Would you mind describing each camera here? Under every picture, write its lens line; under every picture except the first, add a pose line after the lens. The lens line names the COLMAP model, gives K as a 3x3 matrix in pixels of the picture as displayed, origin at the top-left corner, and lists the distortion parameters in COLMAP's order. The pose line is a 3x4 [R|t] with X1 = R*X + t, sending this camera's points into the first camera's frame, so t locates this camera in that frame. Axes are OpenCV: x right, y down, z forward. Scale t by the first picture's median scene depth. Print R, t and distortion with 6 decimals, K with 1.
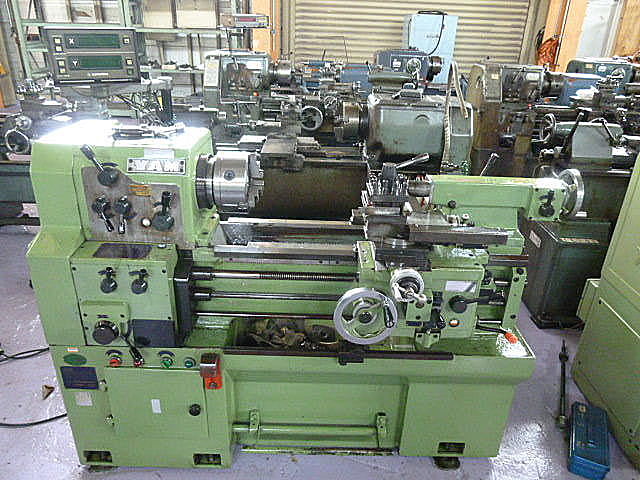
lens RADIAL K [[485.2, 0, 320.0], [0, 485.2, 240.0], [0, 0, 1]] dist [-0.030192, 0.006272]
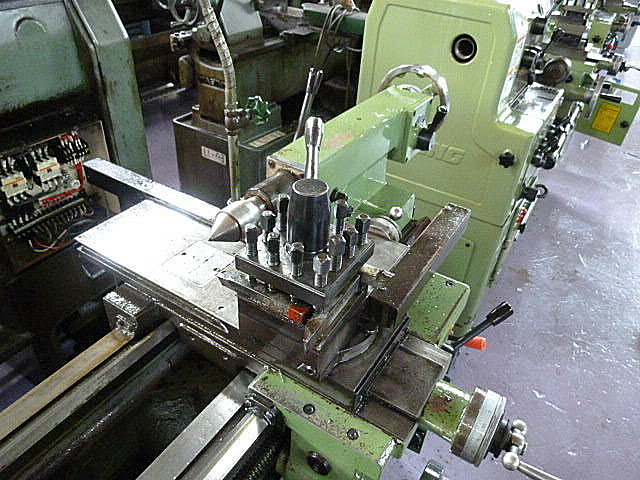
lens RADIAL K [[485.2, 0, 320.0], [0, 485.2, 240.0], [0, 0, 1]] dist [-0.030192, 0.006272]
pose [[0.533662, -0.502423, 0.680276, -0.054770], [0.323388, 0.864498, 0.384791, -0.132336], [-0.781425, 0.014645, 0.623827, 0.406808]]
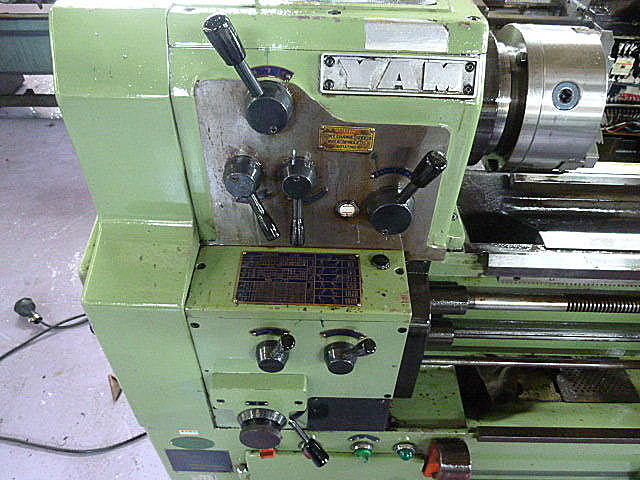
lens RADIAL K [[480.0, 0, 320.1], [0, 480.0, 246.5], [0, 0, 1]] dist [-0.028007, 0.001235]
pose [[0.999837, 0.002110, -0.017932, -0.205808], [0.003696, 0.948196, 0.317664, -0.076386], [0.017673, -0.317679, 0.948034, 0.324328]]
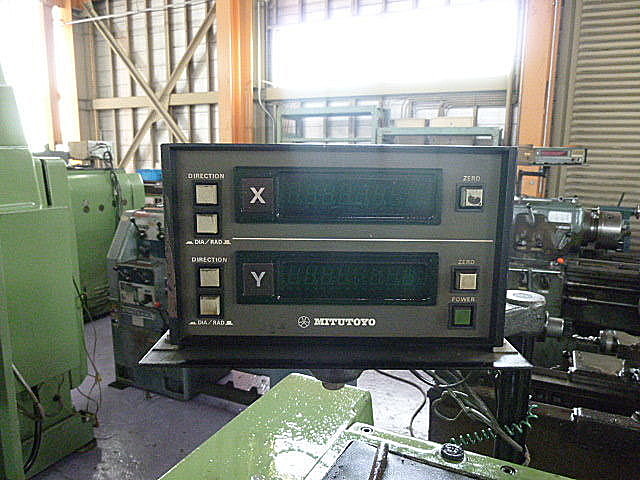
lens RADIAL K [[485.2, 0, 320.0], [0, 485.2, 240.0], [0, 0, 1]] dist [-0.030192, 0.006272]
pose [[0.897777, 0.054580, -0.437055, -0.193871], [-0.168013, 0.959700, -0.225274, -0.174583], [0.407146, 0.275677, 0.870766, 0.409506]]
